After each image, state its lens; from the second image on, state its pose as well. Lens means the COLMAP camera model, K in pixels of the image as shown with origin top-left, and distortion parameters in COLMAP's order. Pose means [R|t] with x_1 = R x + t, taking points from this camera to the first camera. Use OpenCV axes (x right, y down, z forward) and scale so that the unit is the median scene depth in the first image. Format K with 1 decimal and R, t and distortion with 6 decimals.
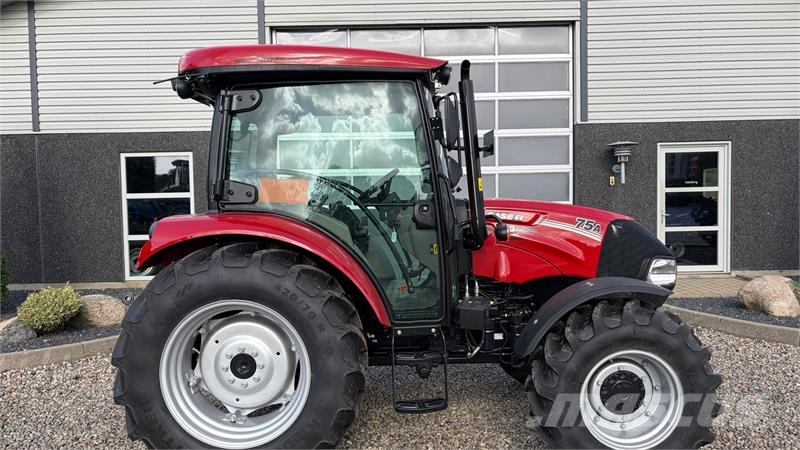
lens RADIAL K [[604.8, 0, 400.0], [0, 604.8, 225.0], [0, 0, 1]] dist [0.027275, 0.000861]
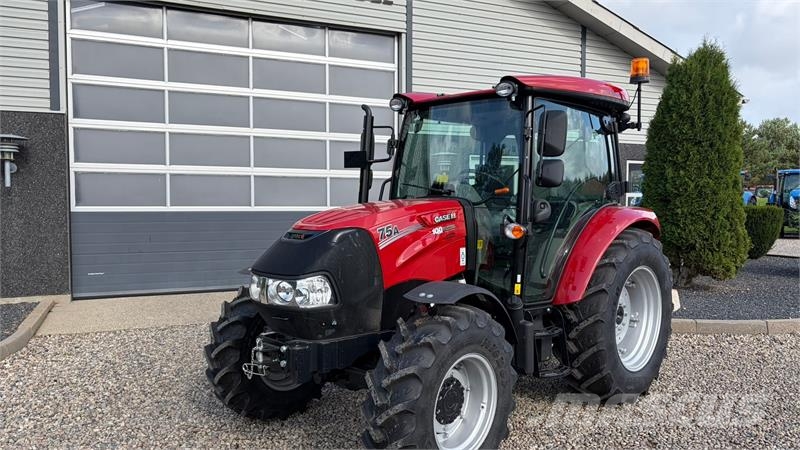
lens RADIAL K [[603.4, 0, 403.5], [0, 603.4, 227.6], [0, 0, 1]] dist [0.051946, -0.060399]
pose [[0.910782, 0.001703, 0.412885, -0.135610], [0.000621, 0.999985, -0.005495, 0.002693], [-0.412888, 0.005261, 0.910767, 0.055020]]
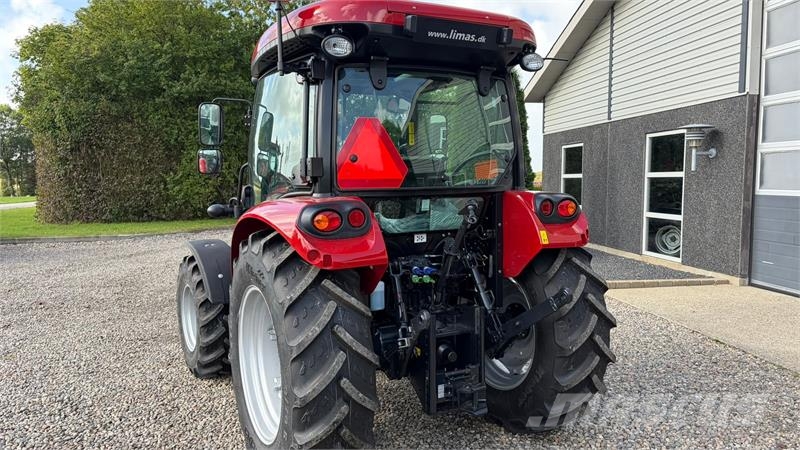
lens RADIAL K [[604.8, 0, 400.0], [0, 604.8, 225.0], [0, 0, 1]] dist [0.027275, 0.000861]
pose [[0.137012, 0.093361, -0.986160, 0.545747], [-0.047921, 0.995008, 0.087541, -0.032903], [0.989410, 0.035264, 0.140801, 0.435763]]
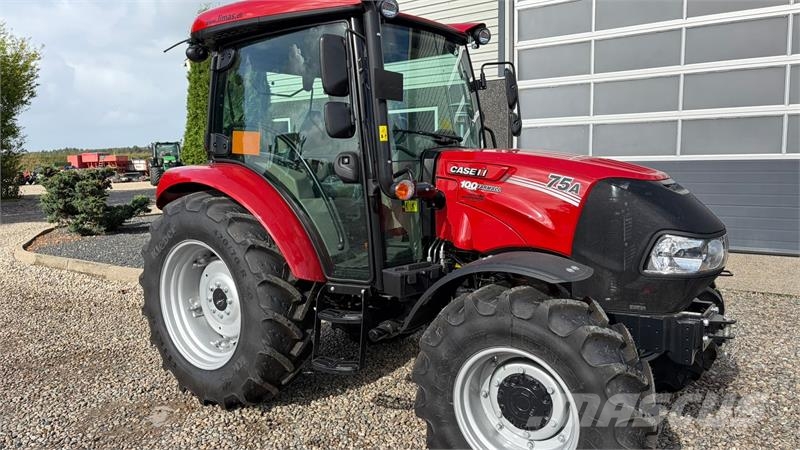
lens RADIAL K [[604.8, 0, 395.5], [0, 604.8, 228.4], [0, 0, 1]] dist [0.026602, -0.007250]
pose [[0.807172, 0.071585, -0.585959, 0.228329], [-0.021860, 0.995564, 0.091512, -0.003604], [0.589911, -0.061057, 0.805157, 0.101115]]
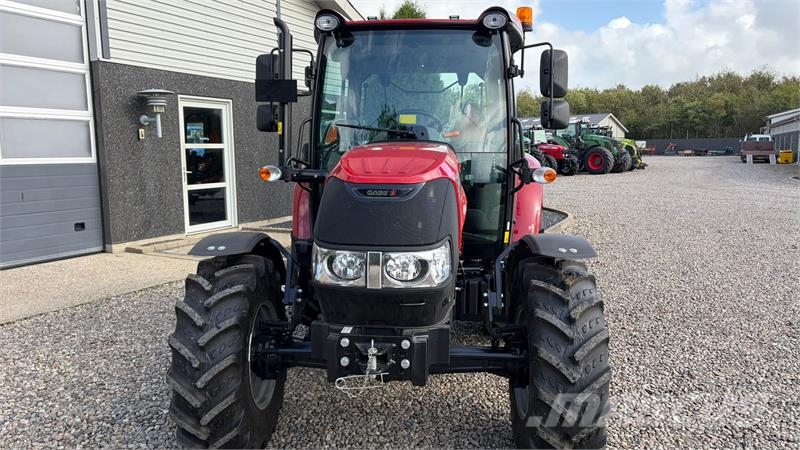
lens RADIAL K [[605.3, 0, 405.4], [0, 605.3, 225.8], [0, 0, 1]] dist [0.052687, -0.061251]
pose [[0.436310, -0.096988, 0.894554, -0.276442], [0.042437, 0.995286, 0.087211, -0.002235], [-0.898795, -0.000089, 0.438369, 0.281612]]
